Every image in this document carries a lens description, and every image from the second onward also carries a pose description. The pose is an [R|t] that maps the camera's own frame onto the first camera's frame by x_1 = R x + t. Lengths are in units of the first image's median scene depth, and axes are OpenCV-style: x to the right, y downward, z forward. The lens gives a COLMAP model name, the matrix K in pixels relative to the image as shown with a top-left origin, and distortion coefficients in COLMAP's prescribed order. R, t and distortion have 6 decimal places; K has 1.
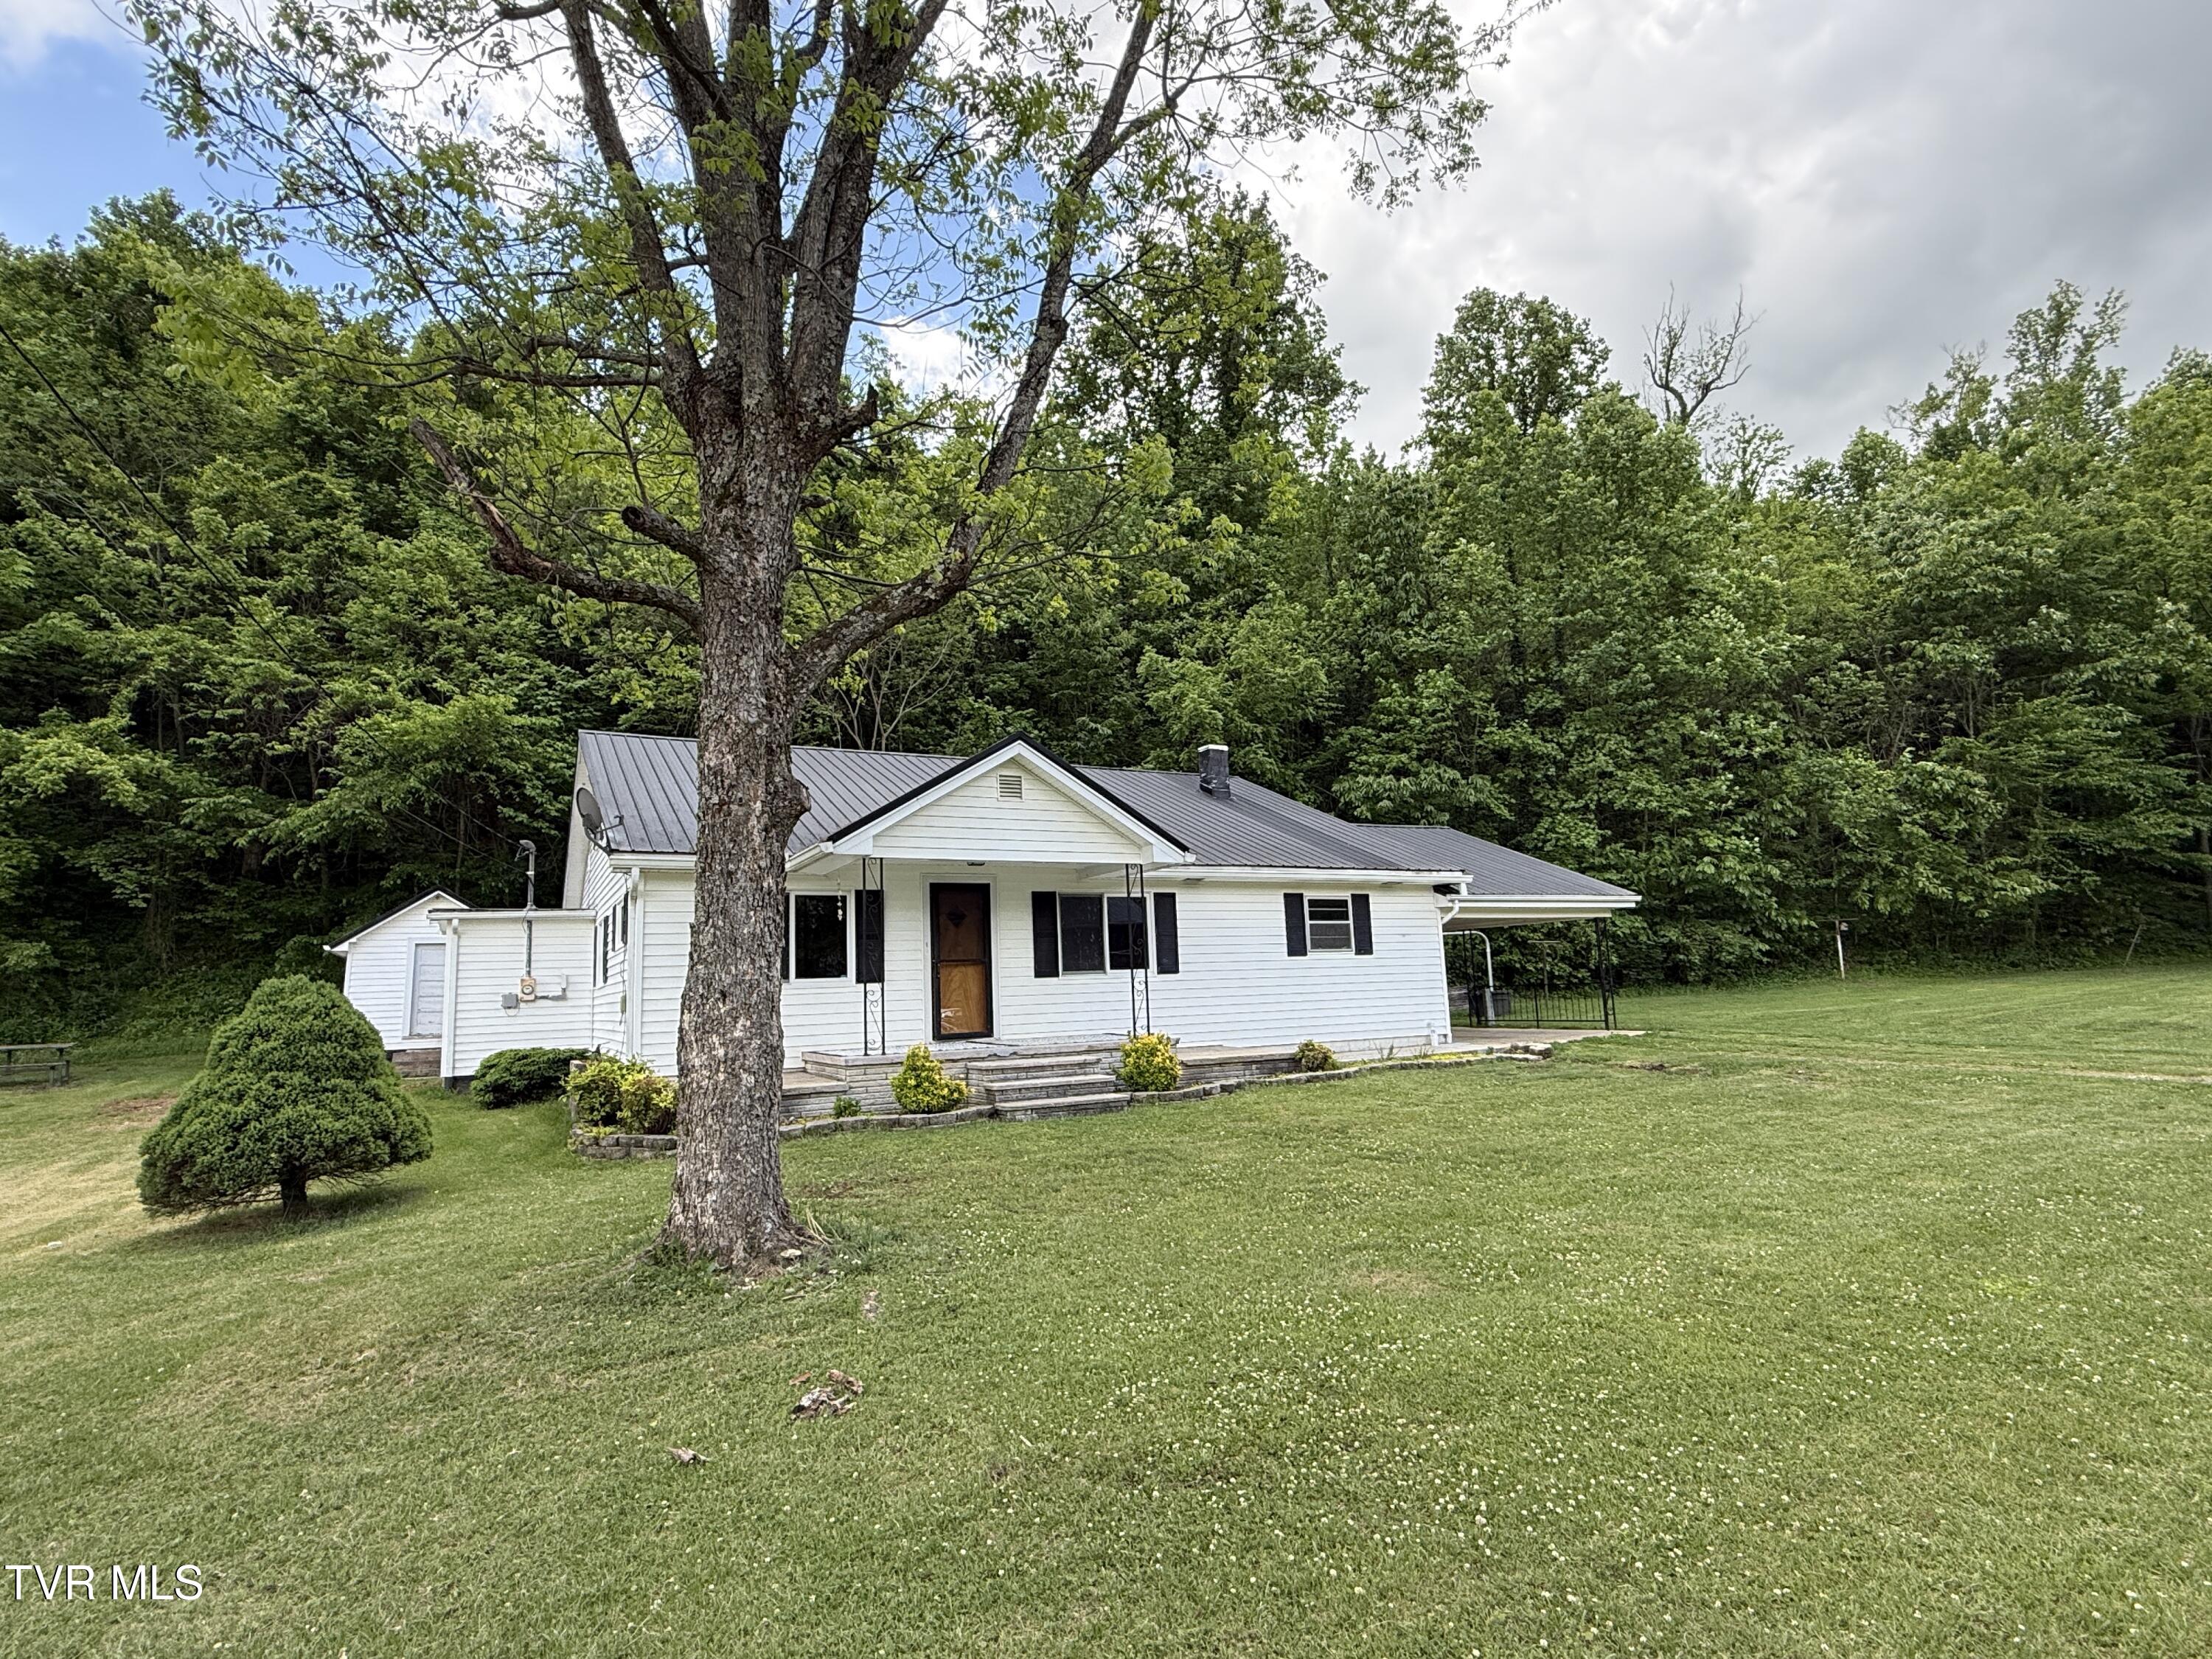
lens RADIAL K [[1119.9, 0, 1106.0], [0, 1119.9, 829.5], [0, 0, 1]] dist [-0.028277, -0.000197]
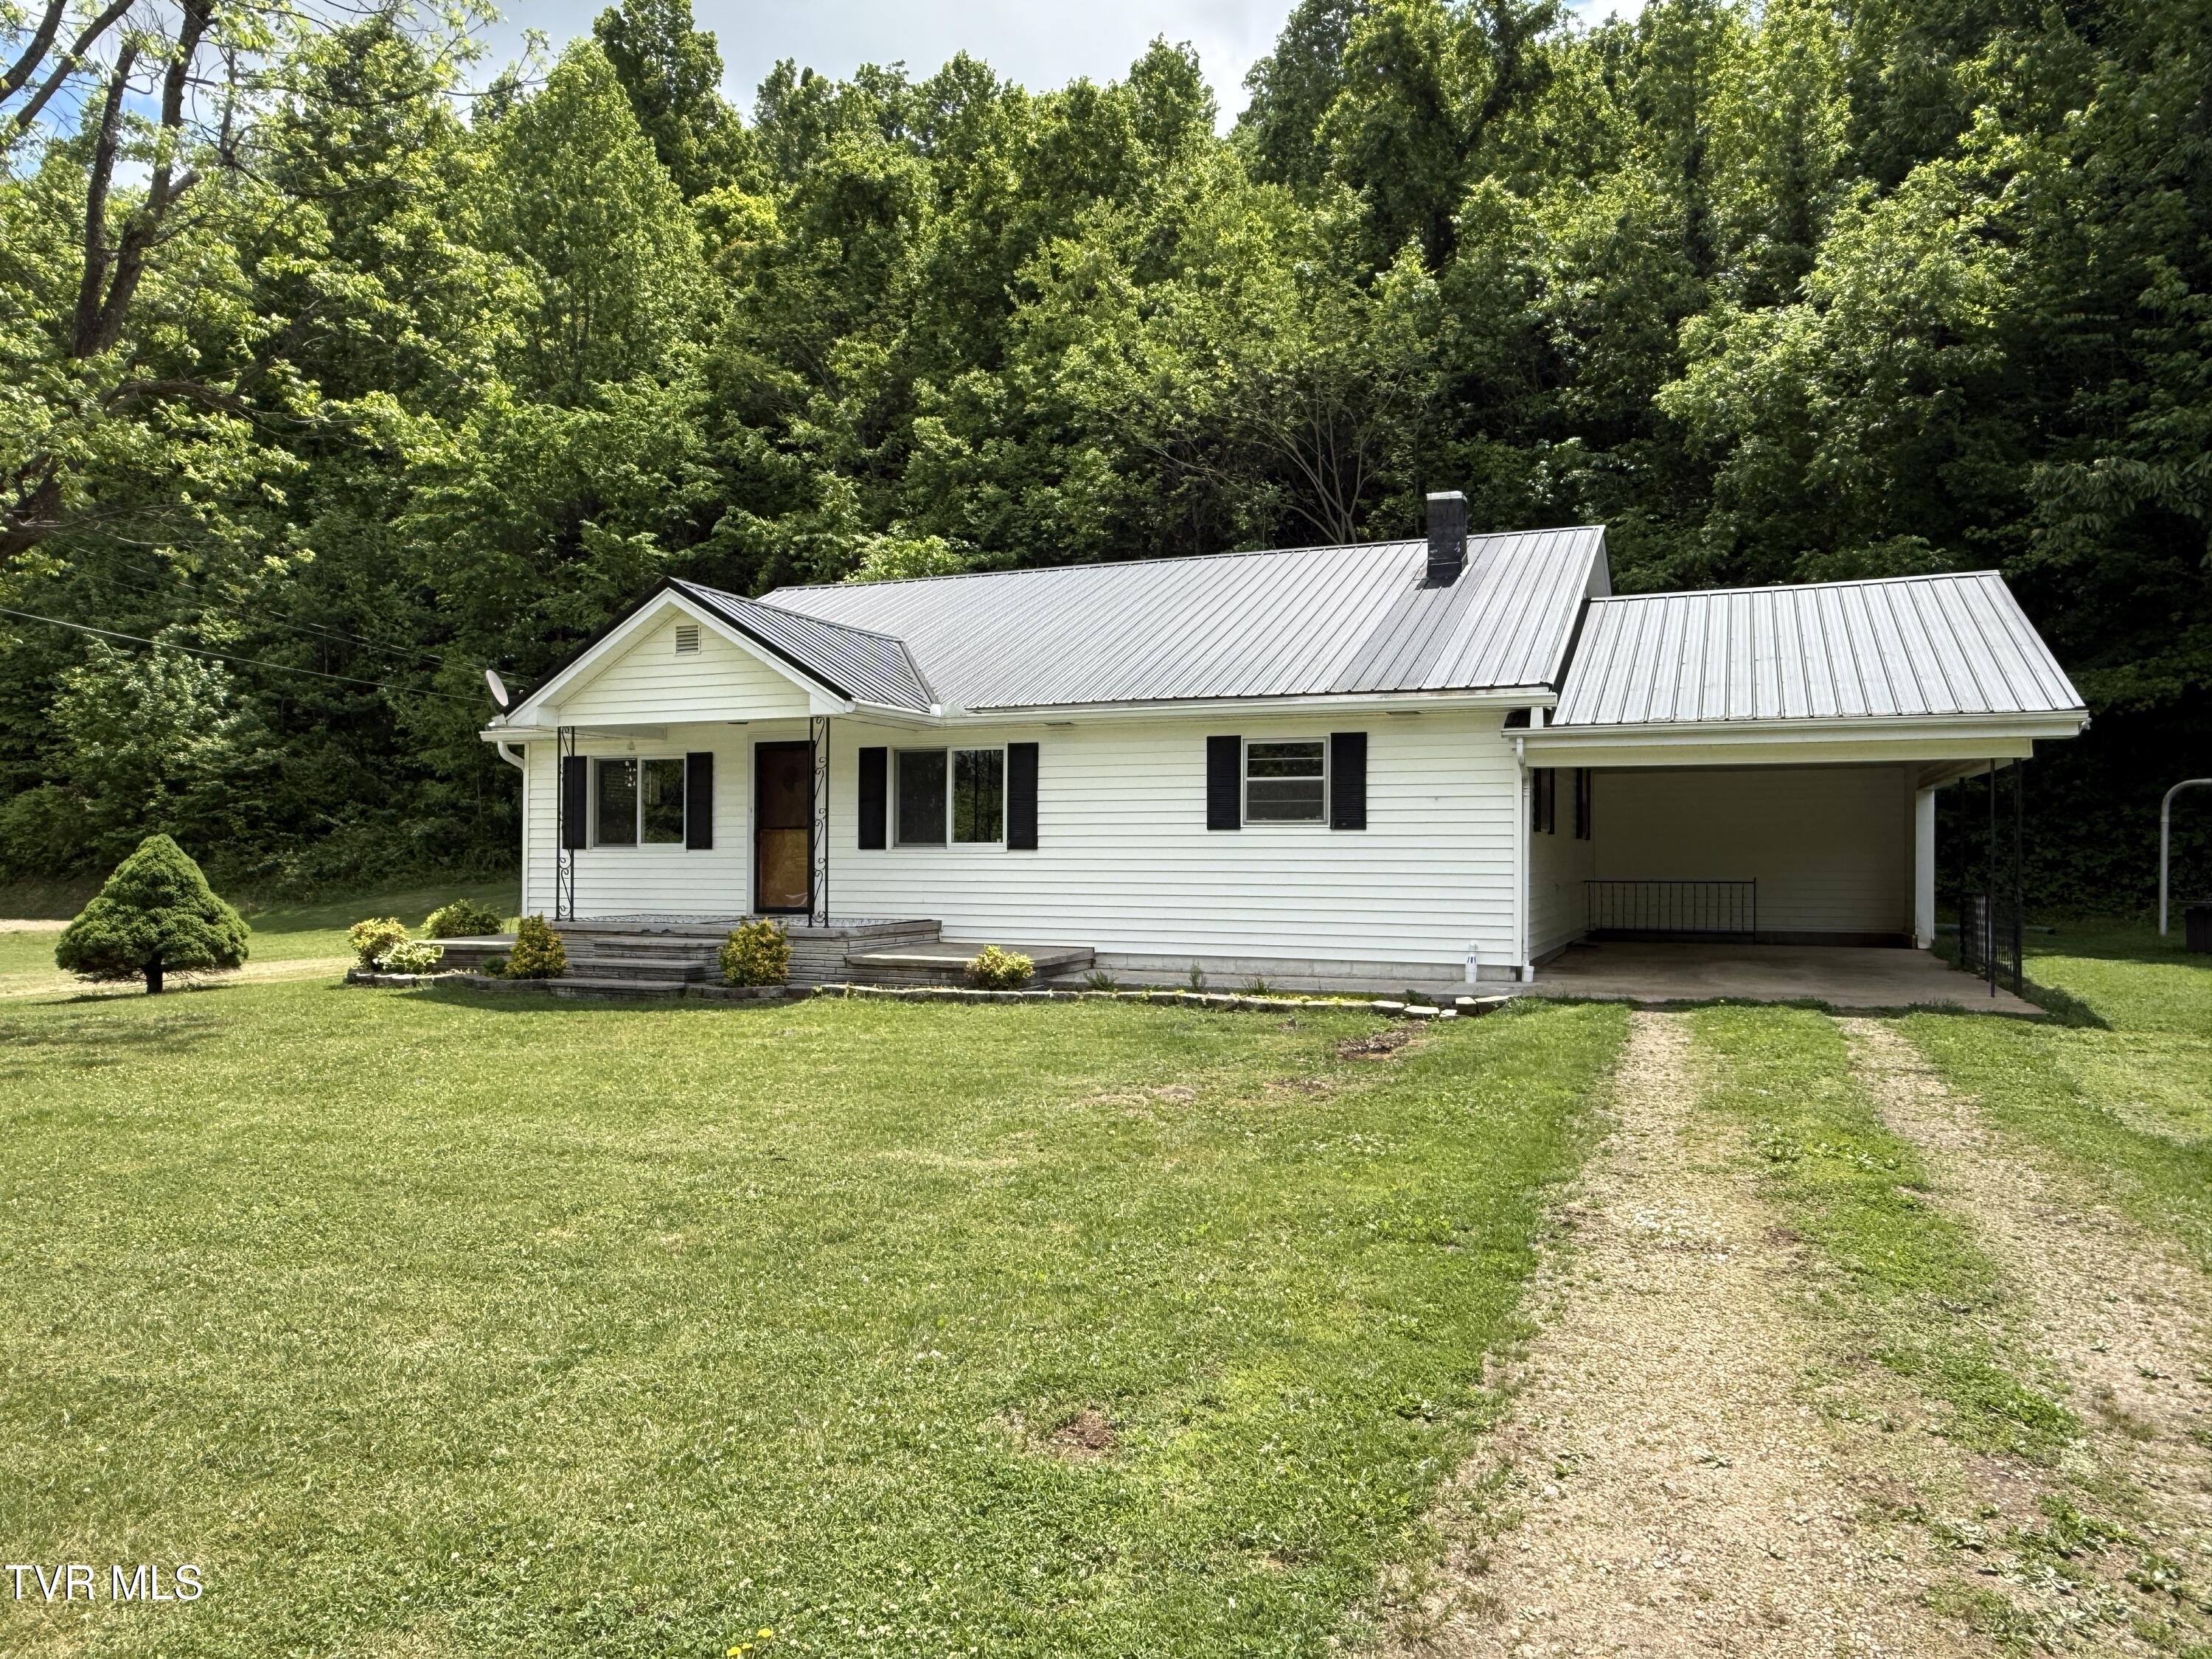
lens RADIAL K [[1505.1, 0, 1106.0], [0, 1505.1, 829.5], [0, 0, 1]] dist [-0.000370, 0.001506]
pose [[0.628875, 0.025262, -0.777096, 0.835556], [0.084718, 0.991295, 0.100784, 0.015659], [0.772877, -0.129214, 0.621260, 0.383661]]
